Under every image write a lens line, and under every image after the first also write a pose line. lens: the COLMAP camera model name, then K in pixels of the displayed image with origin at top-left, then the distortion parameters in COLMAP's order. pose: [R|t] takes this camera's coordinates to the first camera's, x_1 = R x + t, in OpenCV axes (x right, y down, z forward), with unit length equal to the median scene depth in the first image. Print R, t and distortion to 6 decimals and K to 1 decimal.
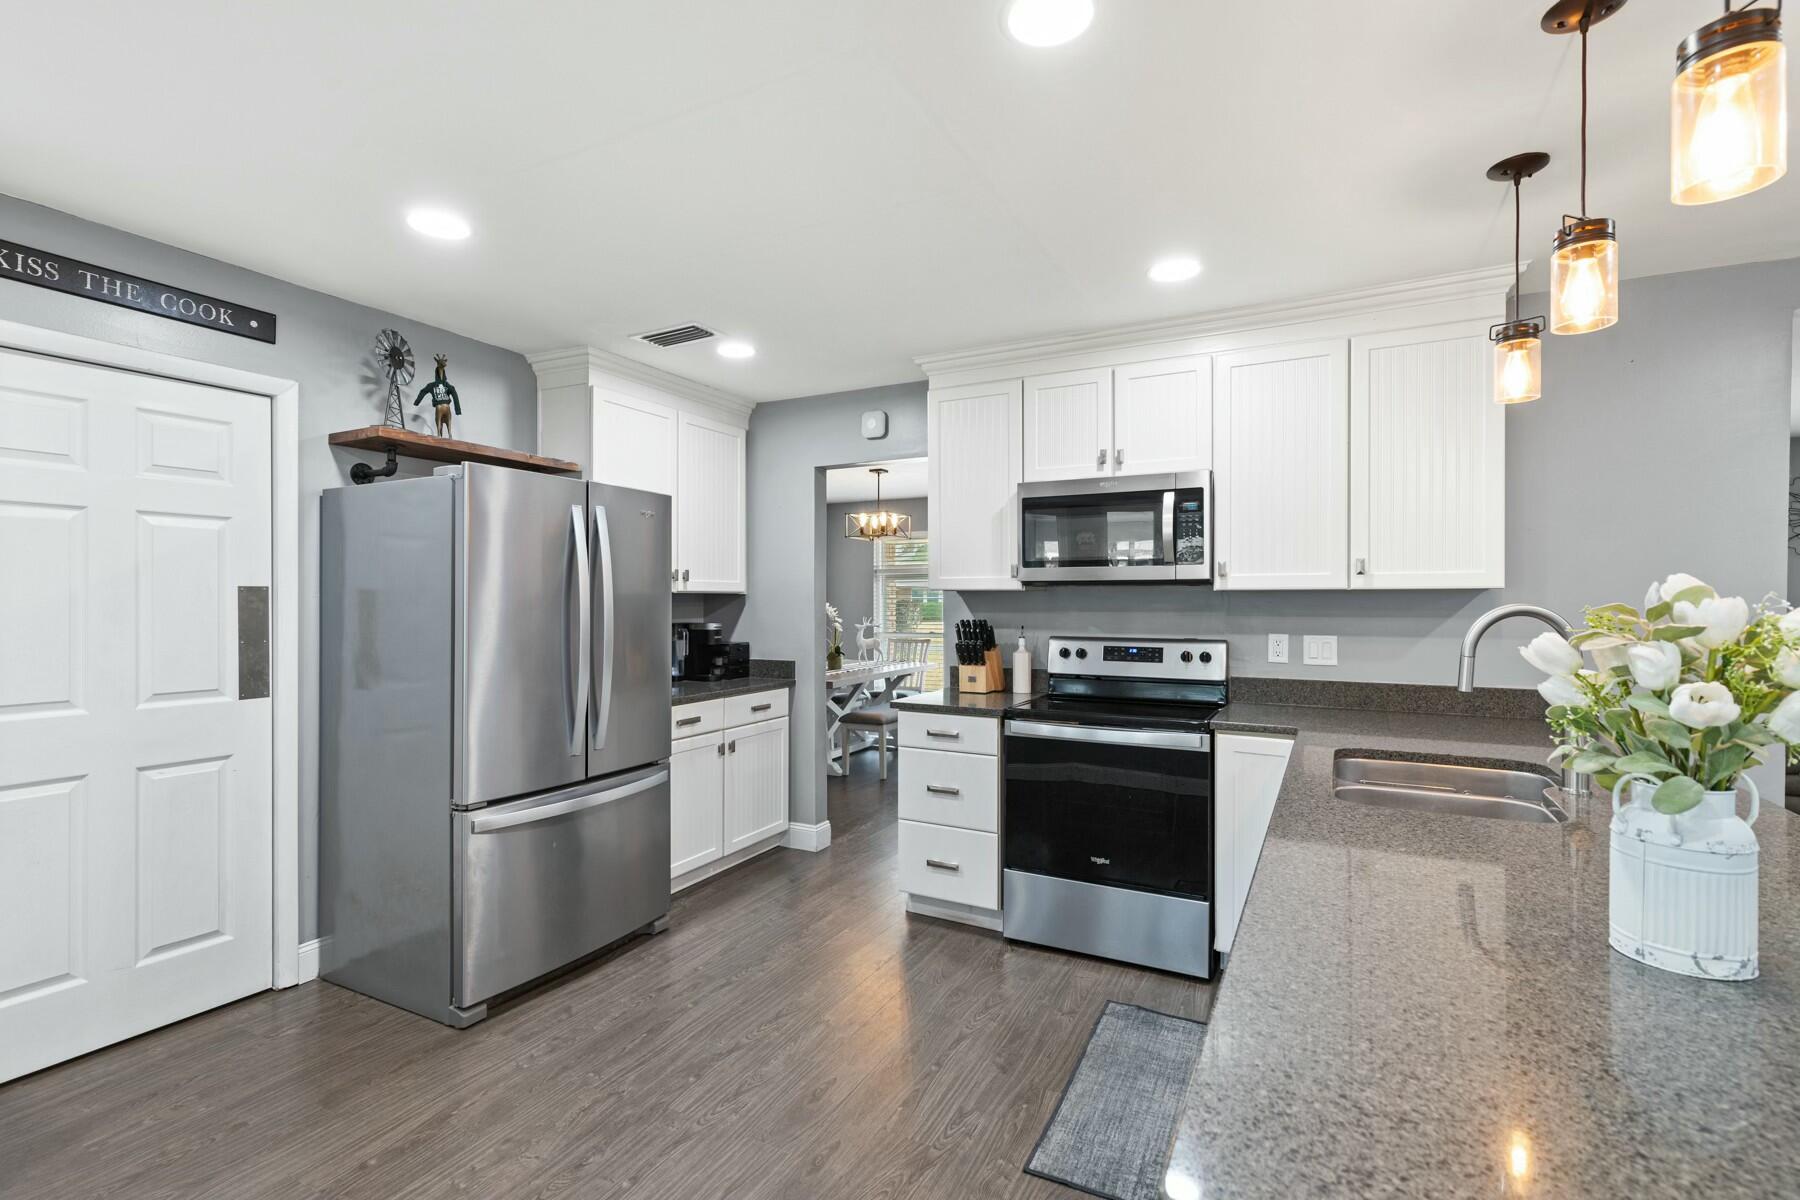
lens RADIAL K [[818.2, 0, 905.2], [0, 818.2, 598.2], [0, 0, 1]] dist [0.010679, -0.001701]
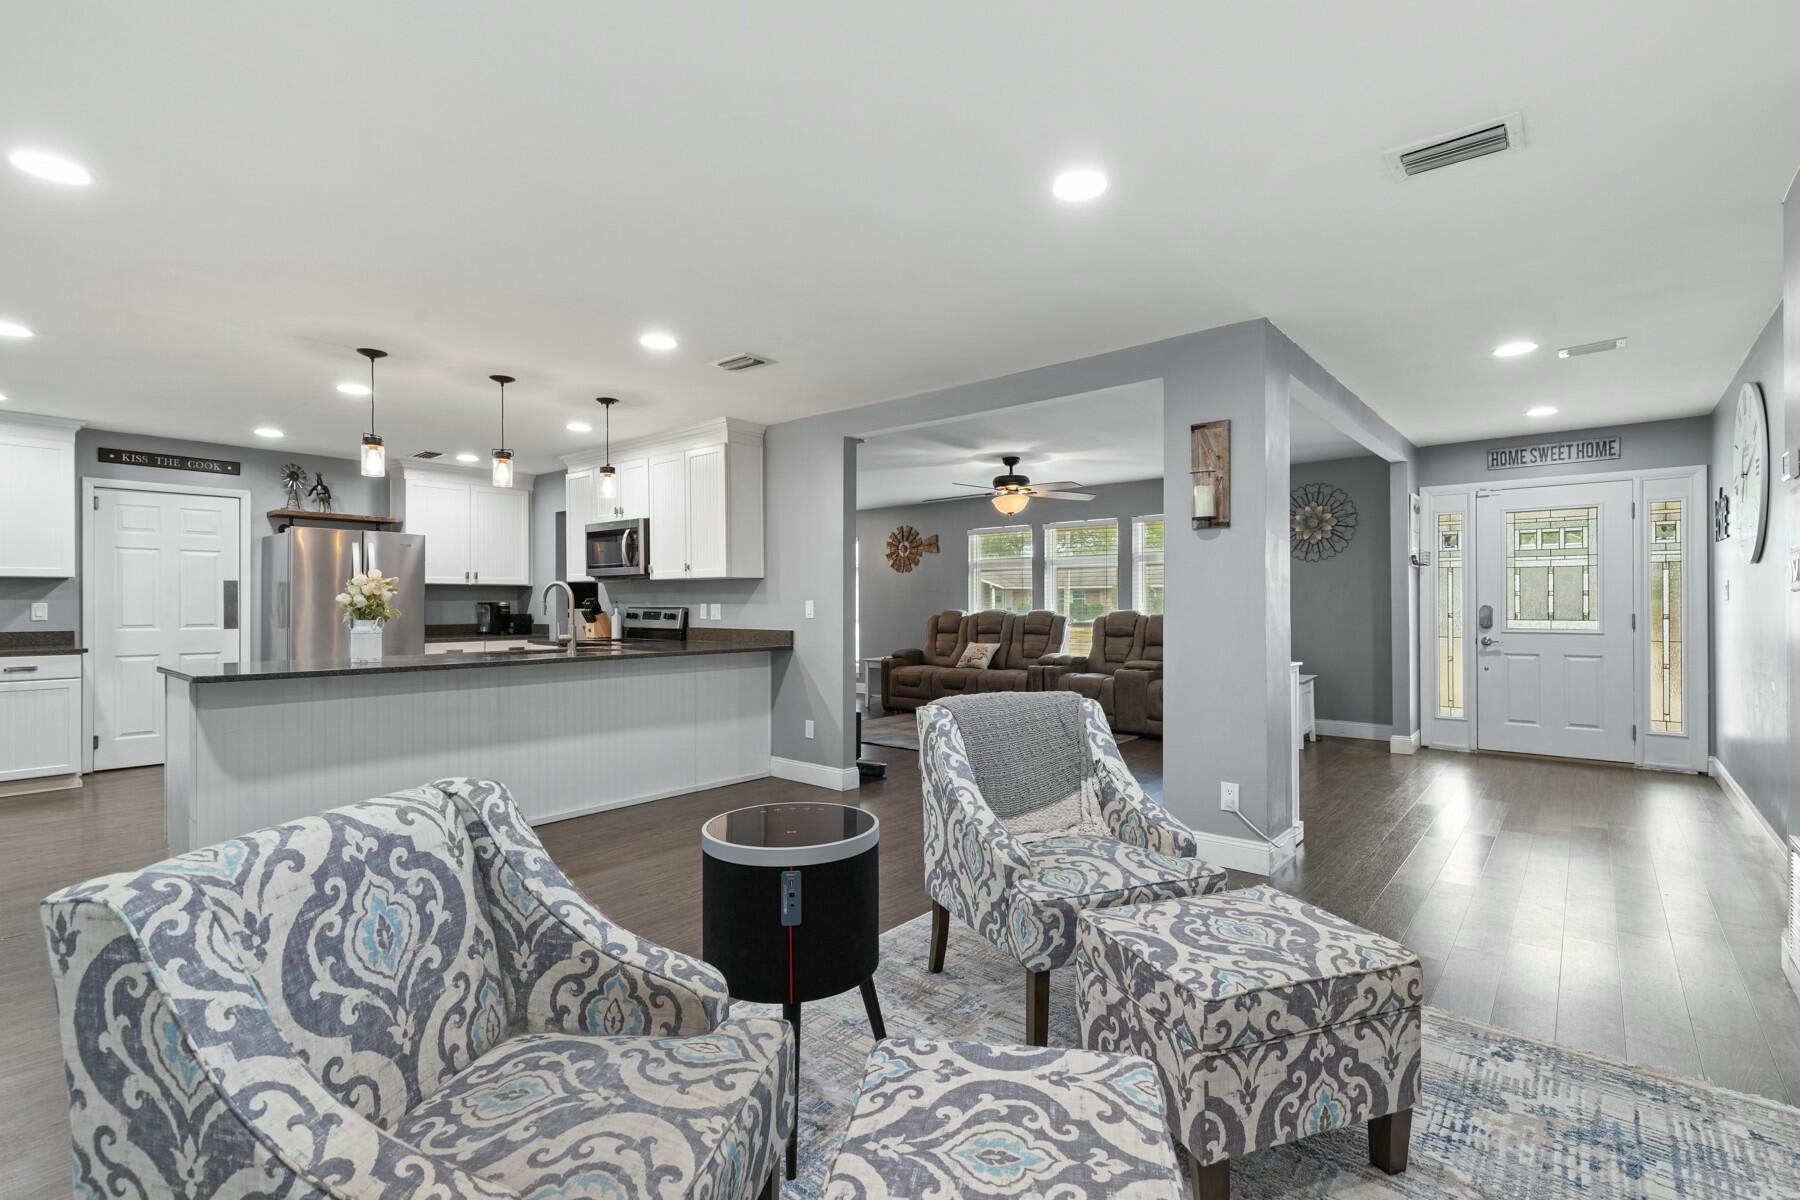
lens RADIAL K [[818.2, 0, 913.7], [0, 818.2, 609.7], [0, 0, 1]] dist [0.010679, -0.001701]
pose [[0.976381, 0.000235, -0.216056, 1.350140], [0.001742, 0.999958, 0.008961, 0.042519], [0.216050, -0.009125, 0.976340, -0.724546]]
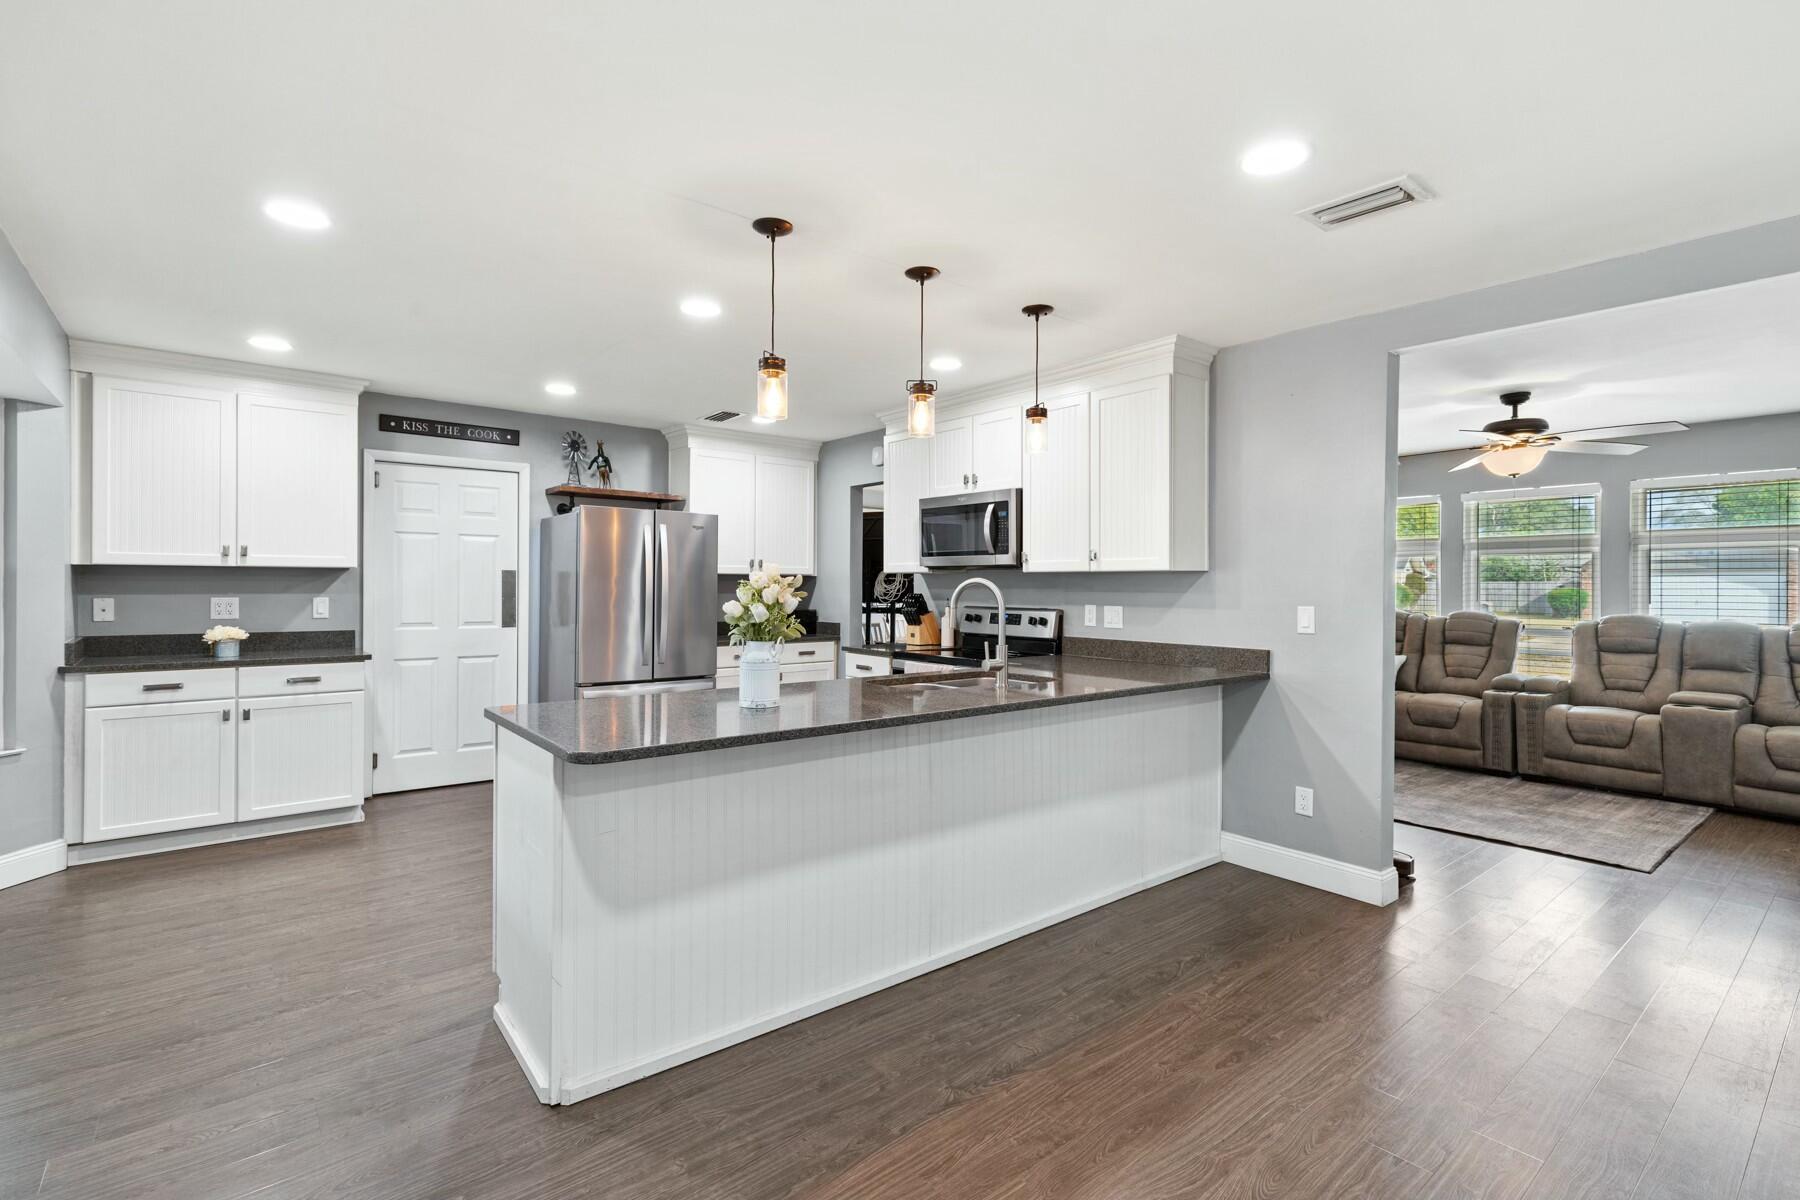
lens RADIAL K [[818.2, 0, 898.5], [0, 818.2, 594.6], [0, 0, 1]] dist [0.010679, -0.001701]
pose [[0.919291, 0.010115, -0.393449, 0.709481], [-0.005336, 0.999898, 0.013239, 0.010678], [0.393542, -0.010071, 0.919251, -0.371219]]
